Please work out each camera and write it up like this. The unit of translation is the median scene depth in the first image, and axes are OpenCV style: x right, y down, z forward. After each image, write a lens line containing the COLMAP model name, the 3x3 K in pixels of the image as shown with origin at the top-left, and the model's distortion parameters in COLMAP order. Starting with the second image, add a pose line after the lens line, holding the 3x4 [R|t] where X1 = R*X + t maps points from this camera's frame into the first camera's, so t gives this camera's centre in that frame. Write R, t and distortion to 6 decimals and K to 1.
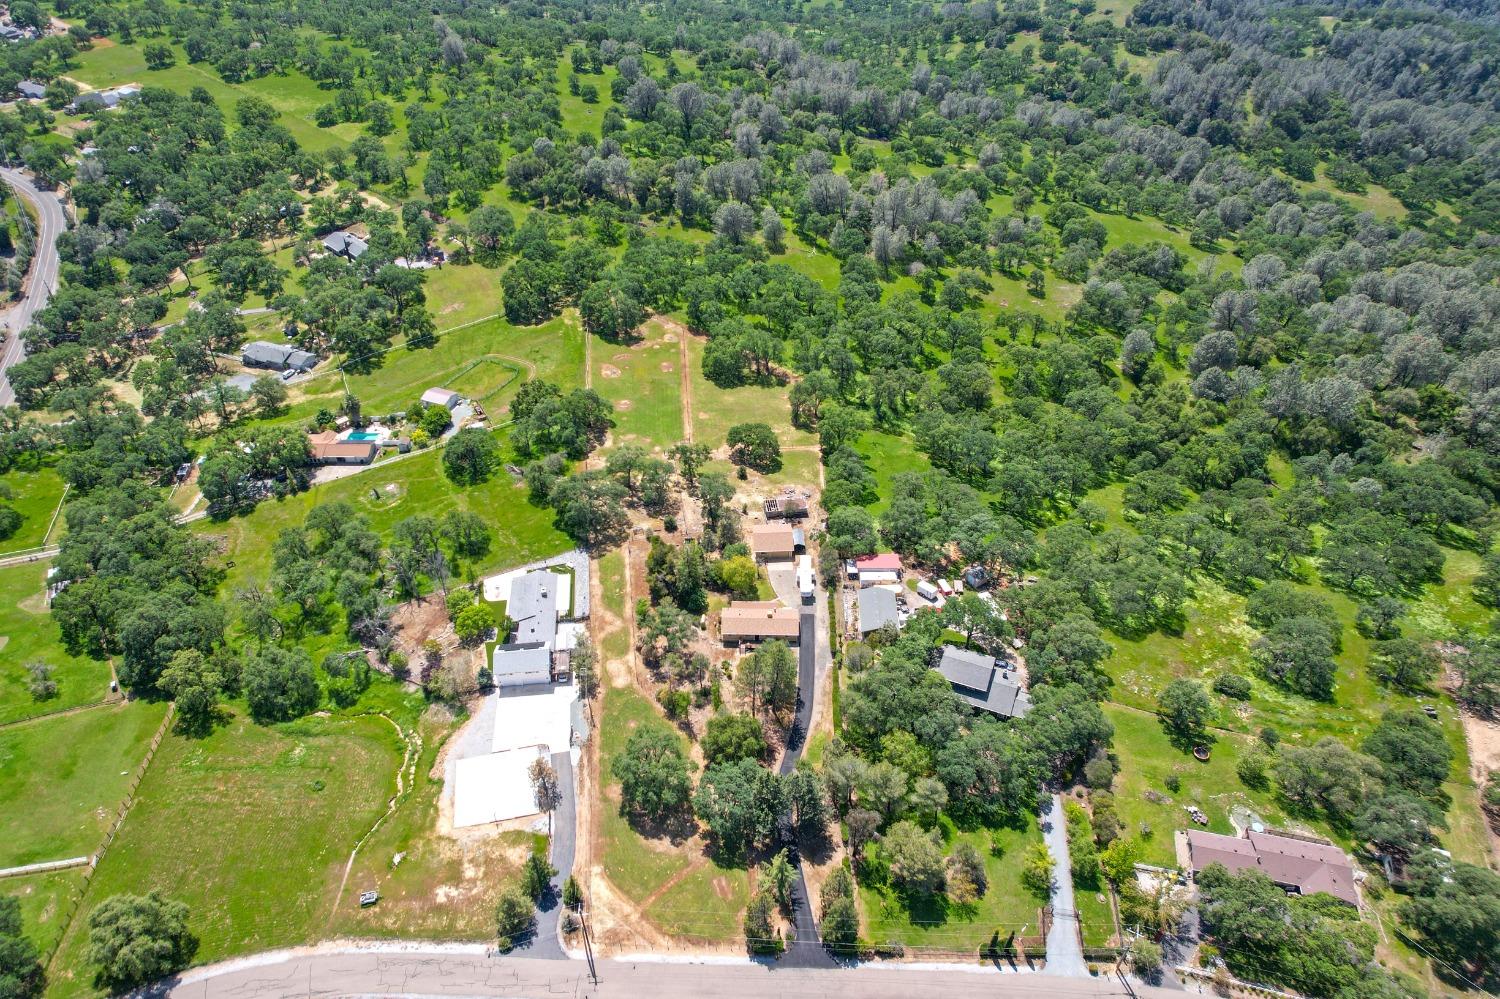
lens RADIAL K [[943.5, 0, 750.0], [0, 943.5, 499.5], [0, 0, 1]] dist [-0.089695, 0.082779]
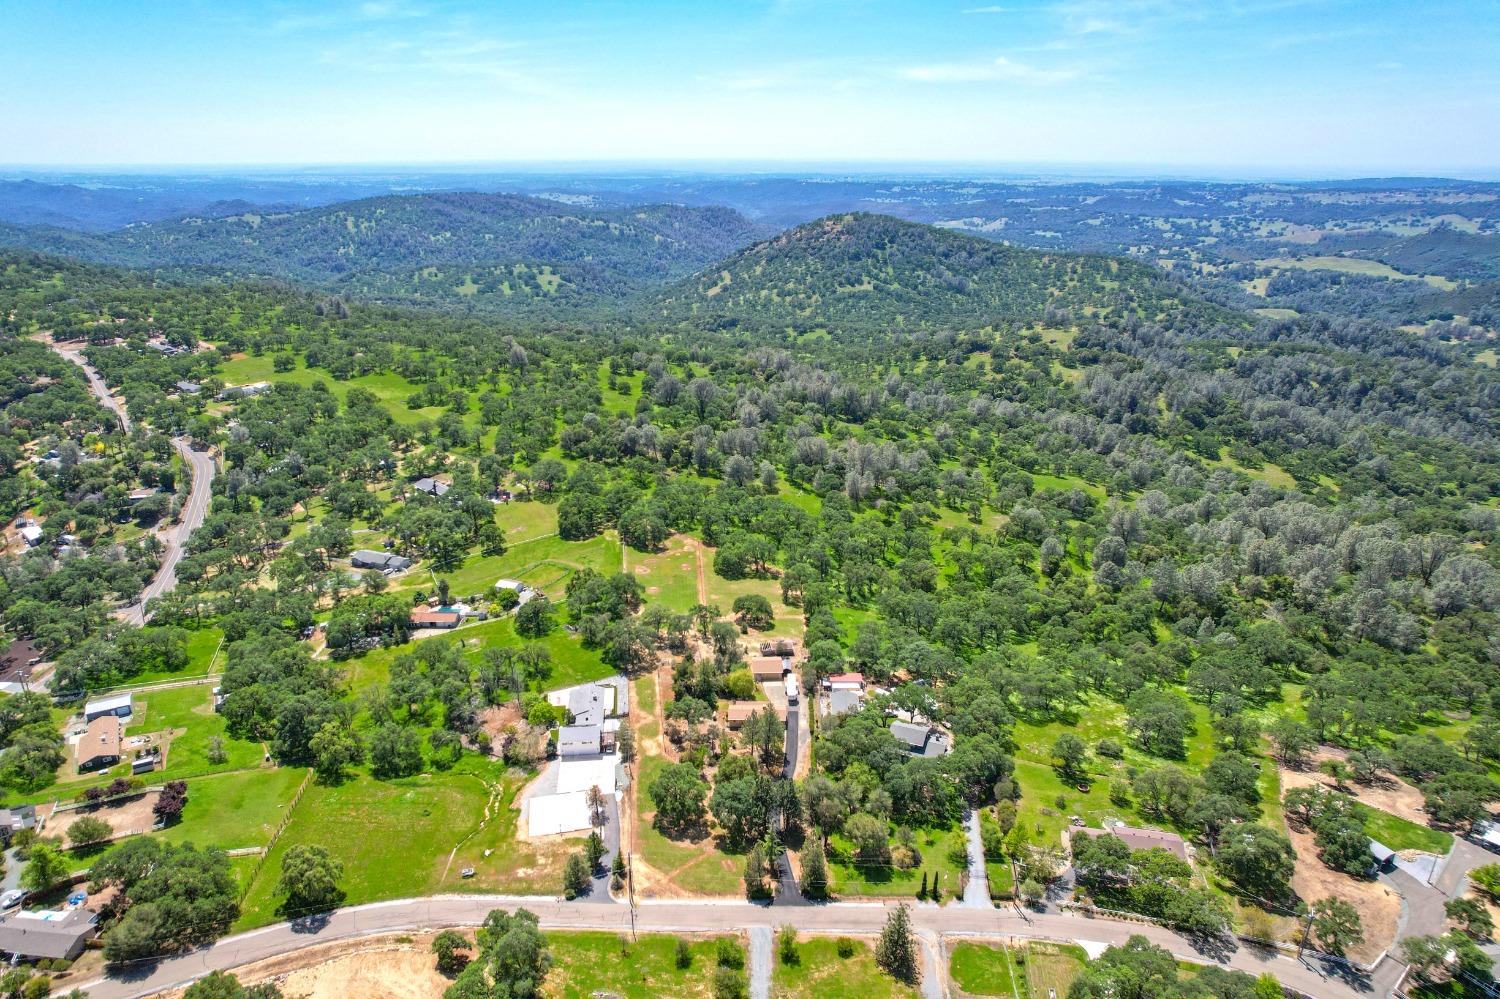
lens RADIAL K [[943.5, 0, 750.0], [0, 943.5, 499.5], [0, 0, 1]] dist [-0.089695, 0.082779]
pose [[0.999994, 0.002726, -0.002047, 0.001551], [-0.003243, 0.945807, -0.324712, 0.181309], [0.001051, 0.324717, 0.945811, -0.239125]]
